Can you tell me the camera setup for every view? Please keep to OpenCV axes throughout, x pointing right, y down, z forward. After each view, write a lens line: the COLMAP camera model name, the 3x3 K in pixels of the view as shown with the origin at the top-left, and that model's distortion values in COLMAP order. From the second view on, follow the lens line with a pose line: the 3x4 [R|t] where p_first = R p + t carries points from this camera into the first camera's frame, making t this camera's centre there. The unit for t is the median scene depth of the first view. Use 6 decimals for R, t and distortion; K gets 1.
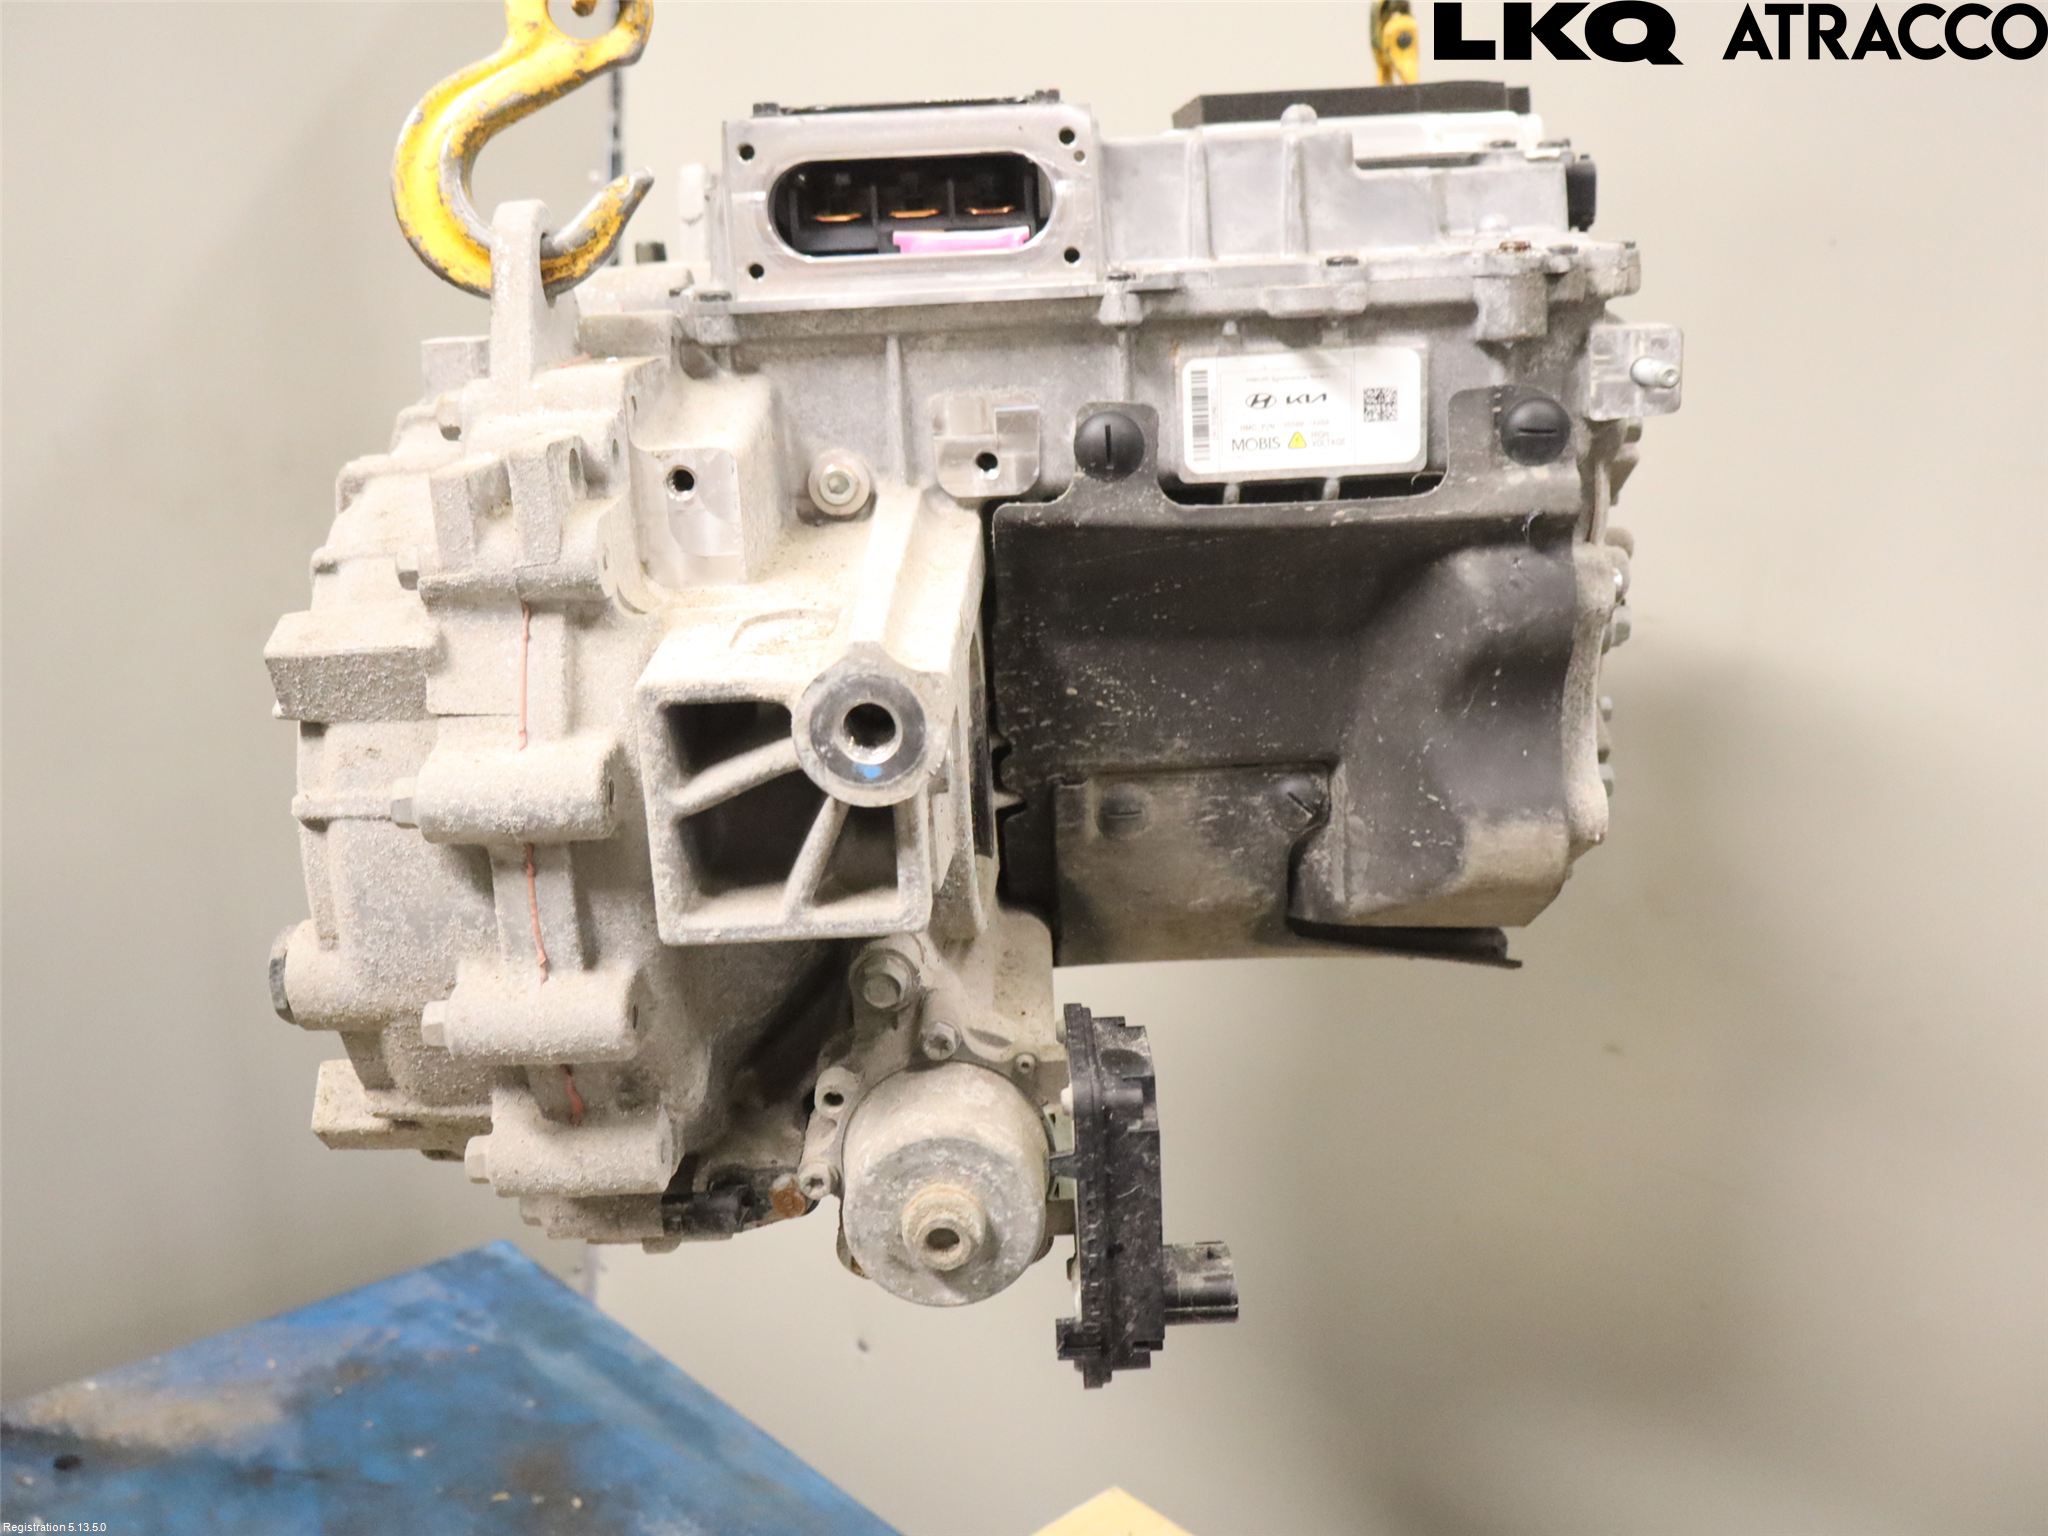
lens RADIAL K [[1668.2, 0, 1020.1], [0, 1668.2, 761.5], [0, 0, 1]] dist [-0.005365, -0.000171]
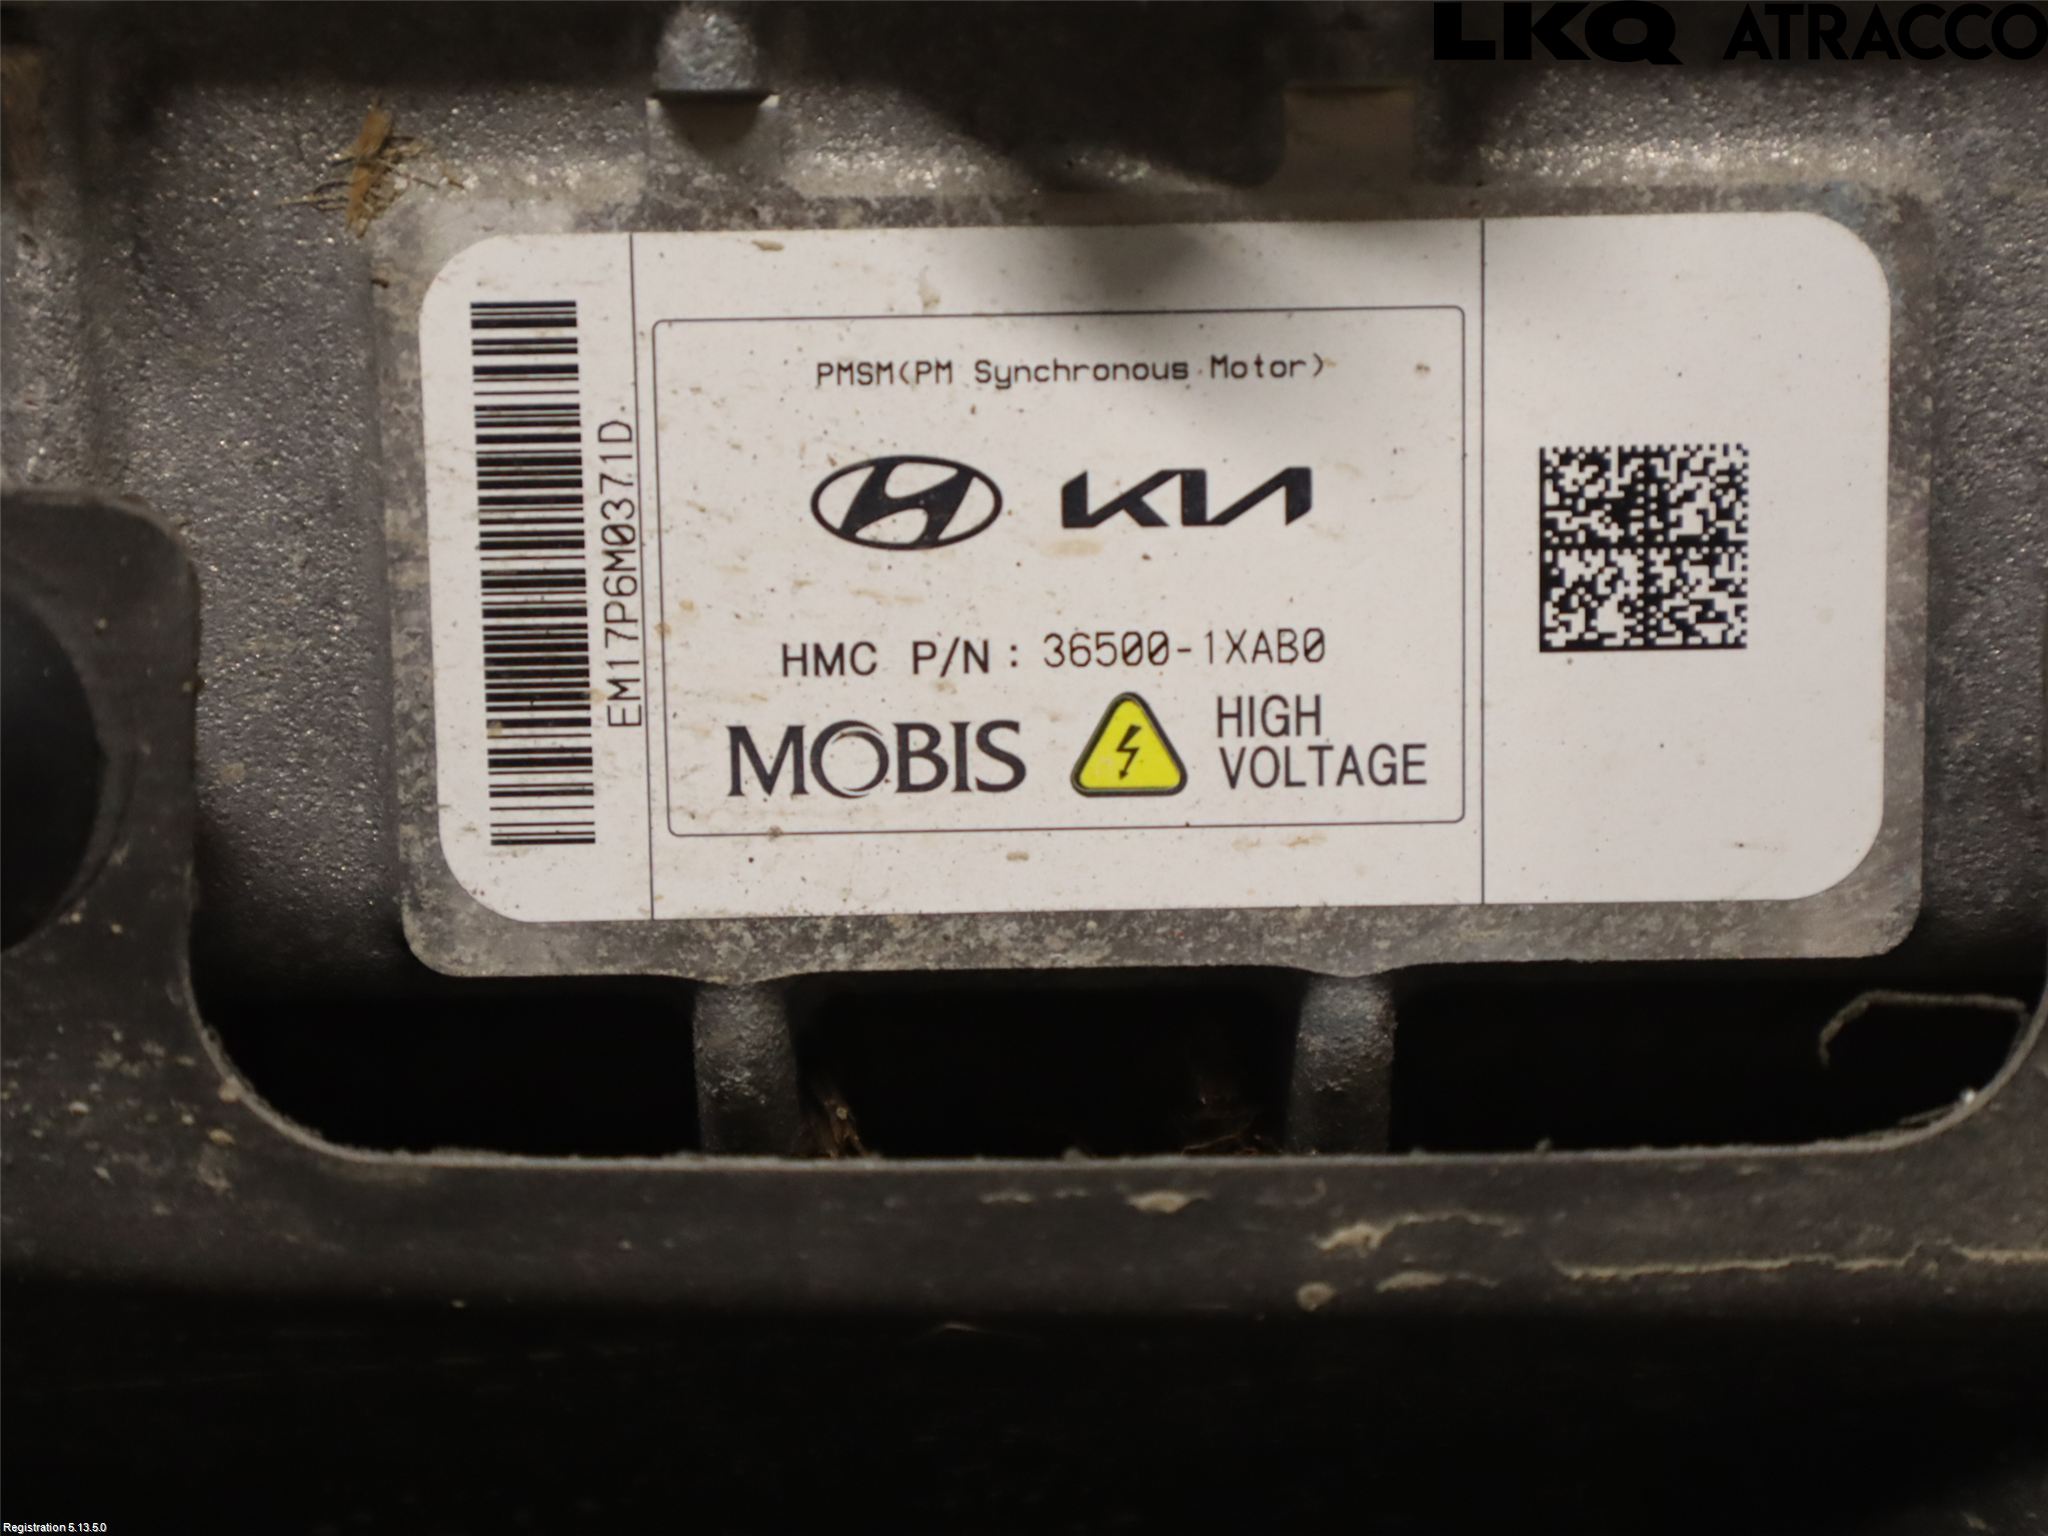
lens RADIAL K [[4190.3, 0, 1026.0], [0, 4190.3, 769.0], [0, 0, 1]] dist [-0.034252, 0.000000]
pose [[0.999322, 0.035039, 0.011343, 0.152827], [-0.033271, 0.990961, -0.129956, -0.138147], [-0.015794, 0.129491, 0.991455, 0.599616]]
